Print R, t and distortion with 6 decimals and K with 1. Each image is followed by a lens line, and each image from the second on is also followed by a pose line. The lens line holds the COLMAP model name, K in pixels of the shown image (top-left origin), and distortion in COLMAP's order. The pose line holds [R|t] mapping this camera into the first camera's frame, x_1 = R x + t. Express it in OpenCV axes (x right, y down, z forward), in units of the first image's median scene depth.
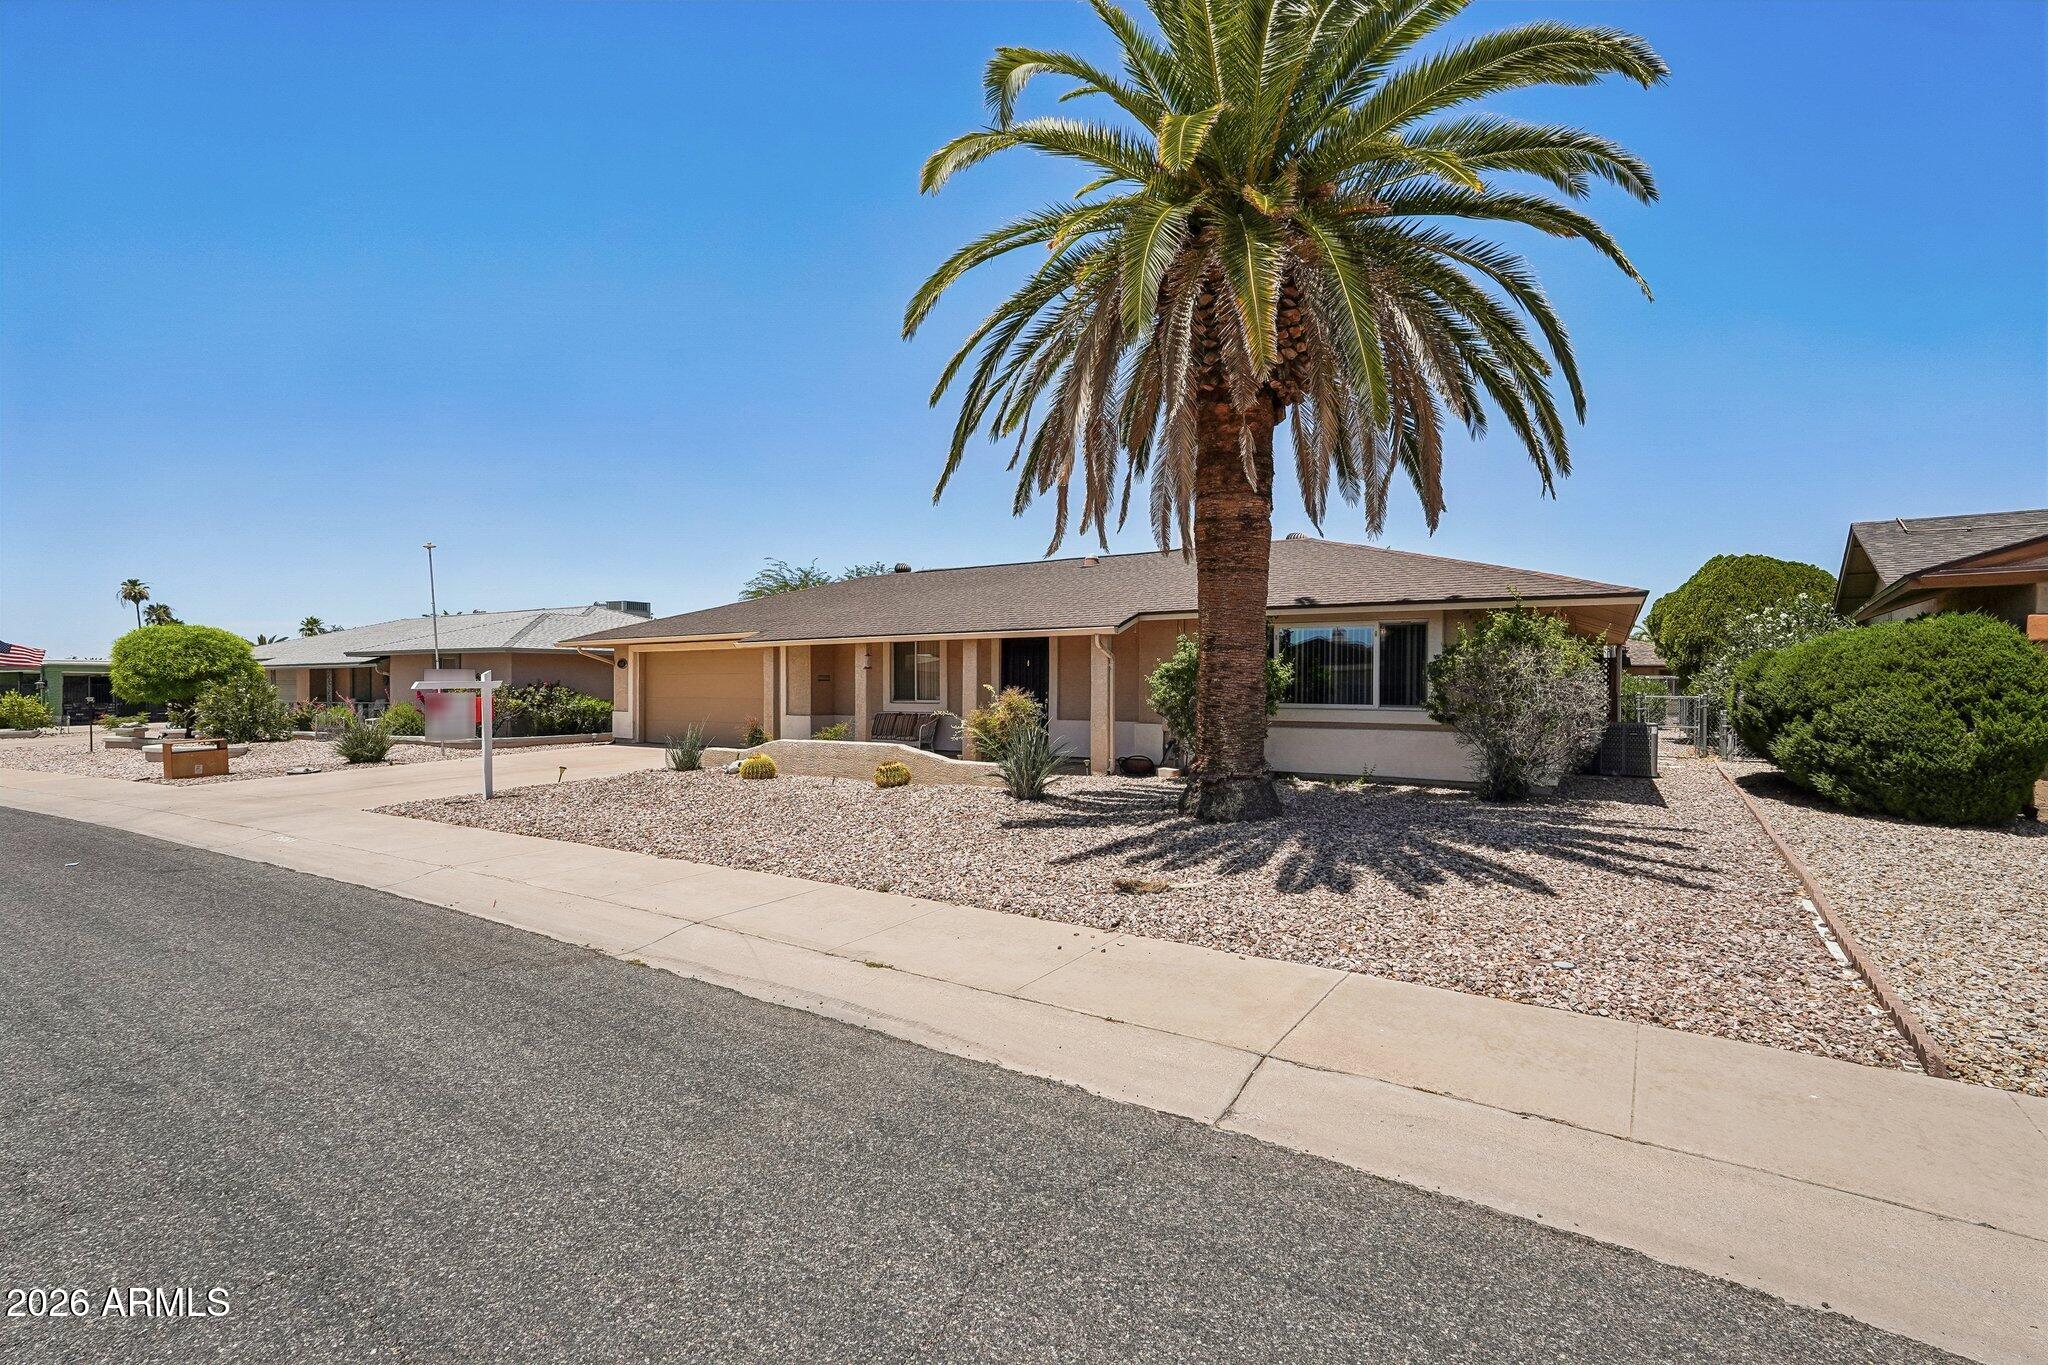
lens RADIAL K [[902.9, 0, 1015.2], [0, 902.9, 685.3], [0, 0, 1]] dist [0.005488, 0.000758]
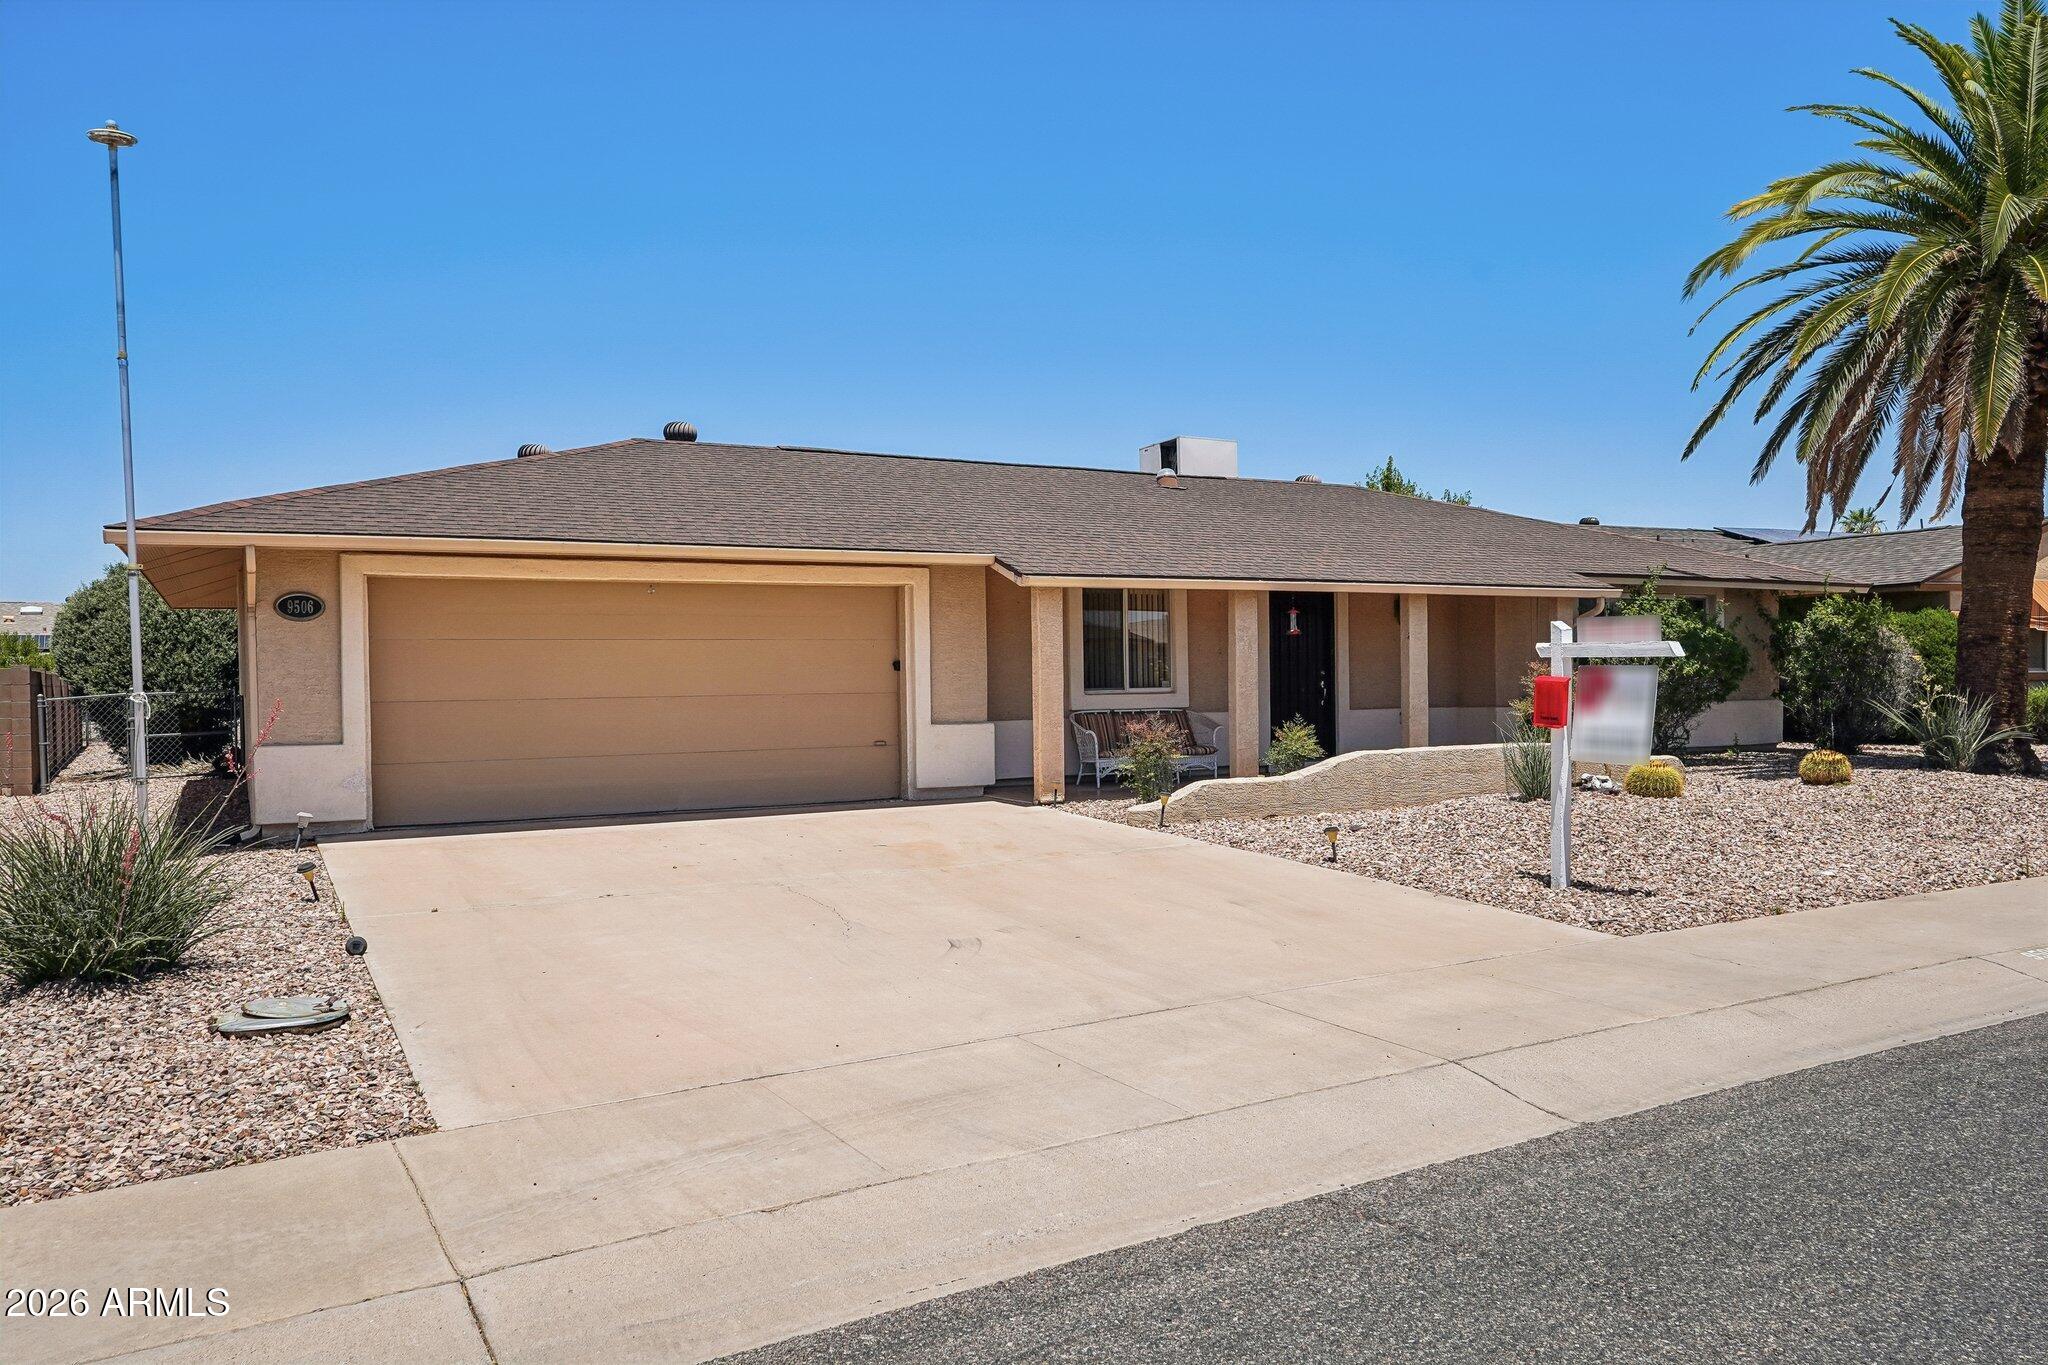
lens RADIAL K [[1411.0, 0, 1029.6], [0, 1411.0, 678.9], [0, 0, 1]] dist [0.027761, 0.000077]
pose [[0.474178, -0.012861, 0.880335, -1.076060], [0.009717, 0.999909, 0.009374, 0.000793], [-0.880375, 0.004110, 0.474260, 0.695959]]
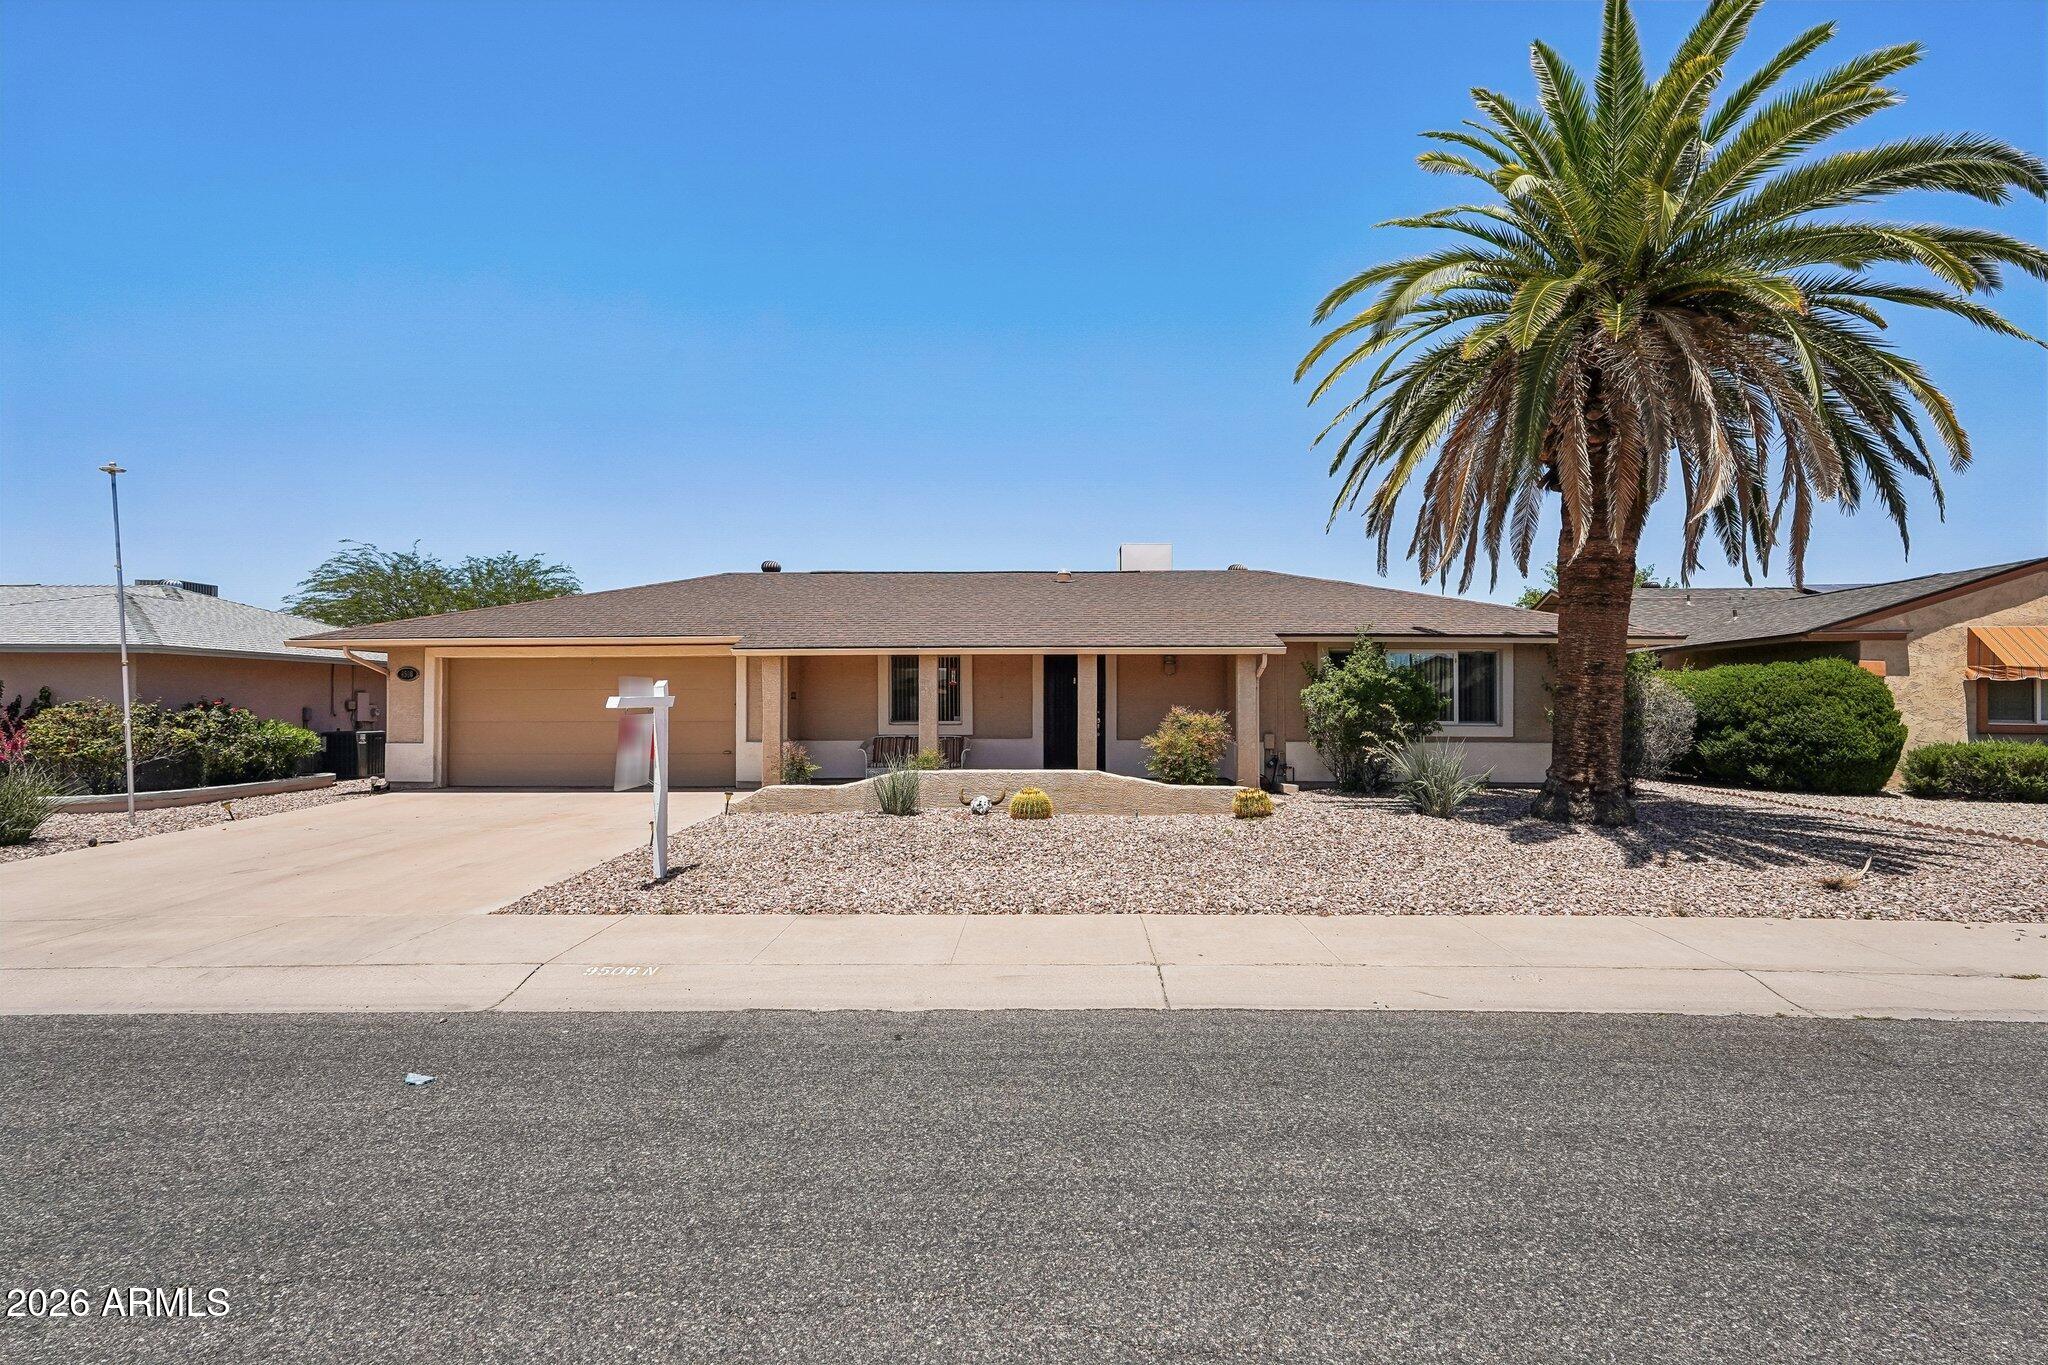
lens RADIAL K [[902.9, 0, 1026.7], [0, 902.9, 695.0], [0, 0, 1]] dist [0.005488, 0.000758]
pose [[0.852831, 0.004319, 0.522170, -0.543957], [0.000712, 0.999955, -0.009433, -0.001568], [-0.522187, 0.008416, 0.852789, 0.228518]]
